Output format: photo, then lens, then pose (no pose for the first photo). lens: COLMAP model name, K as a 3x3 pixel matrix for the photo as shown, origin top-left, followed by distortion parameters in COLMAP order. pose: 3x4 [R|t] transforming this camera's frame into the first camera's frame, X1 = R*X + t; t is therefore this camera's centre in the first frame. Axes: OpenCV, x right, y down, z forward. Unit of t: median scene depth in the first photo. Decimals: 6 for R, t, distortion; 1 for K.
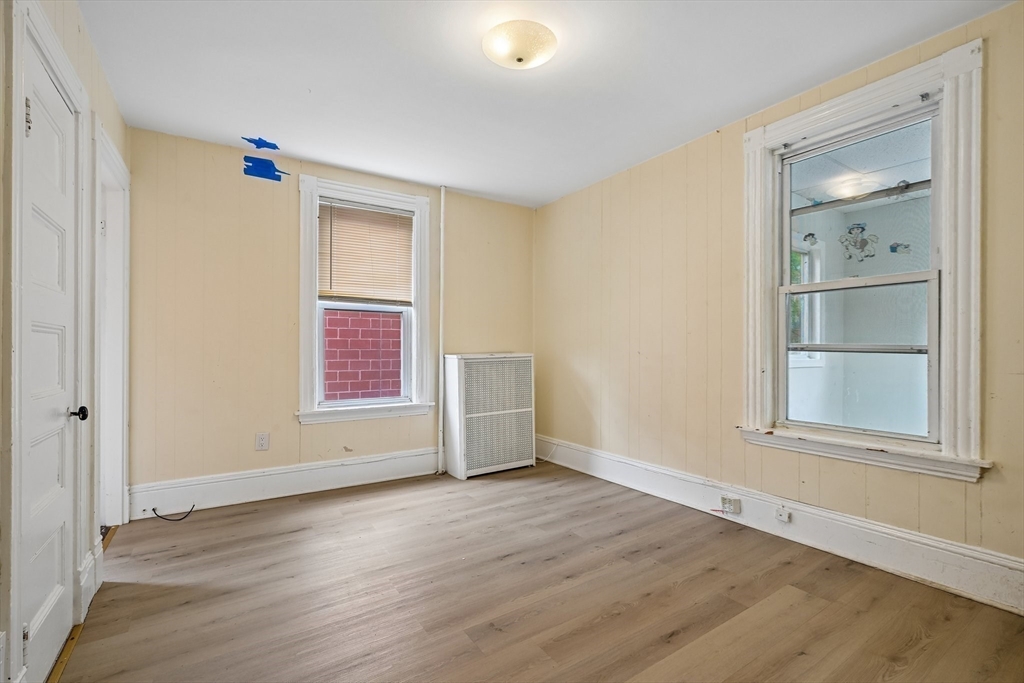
lens RADIAL K [[458.3, 0, 506.4], [0, 458.3, 345.3], [0, 0, 1]] dist [-0.018471, -0.000058]
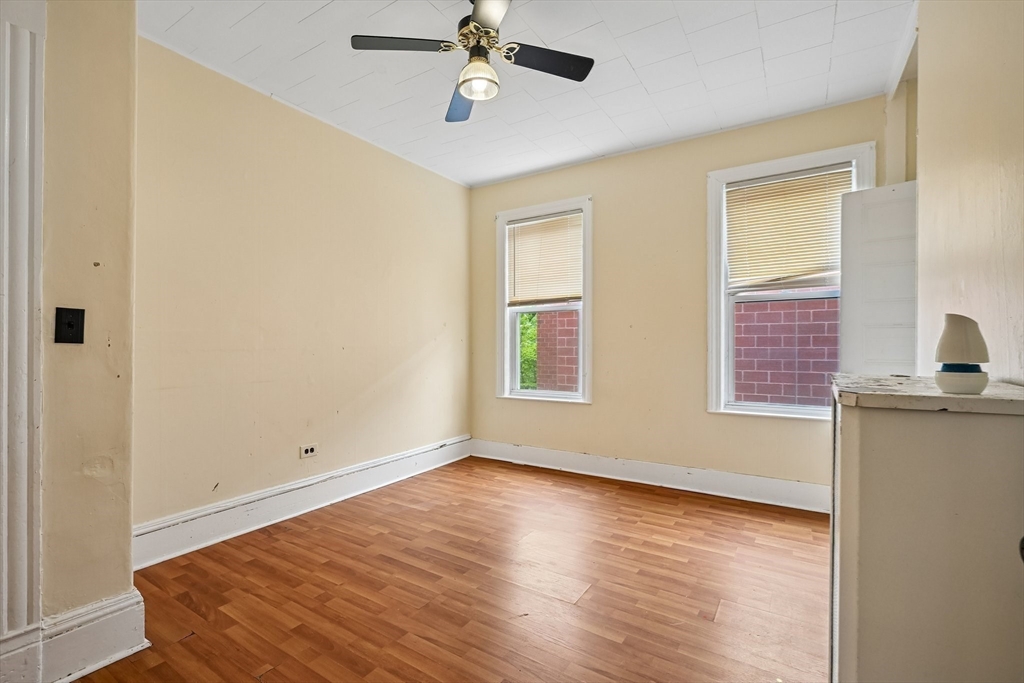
lens RADIAL K [[458.3, 0, 506.8], [0, 458.3, 344.8], [0, 0, 1]] dist [-0.018471, -0.000058]
pose [[0.402092, -0.008600, -0.915559, 0.283073], [0.009448, 0.999942, -0.005243, 0.004247], [0.915550, -0.006542, 0.402150, 0.189937]]
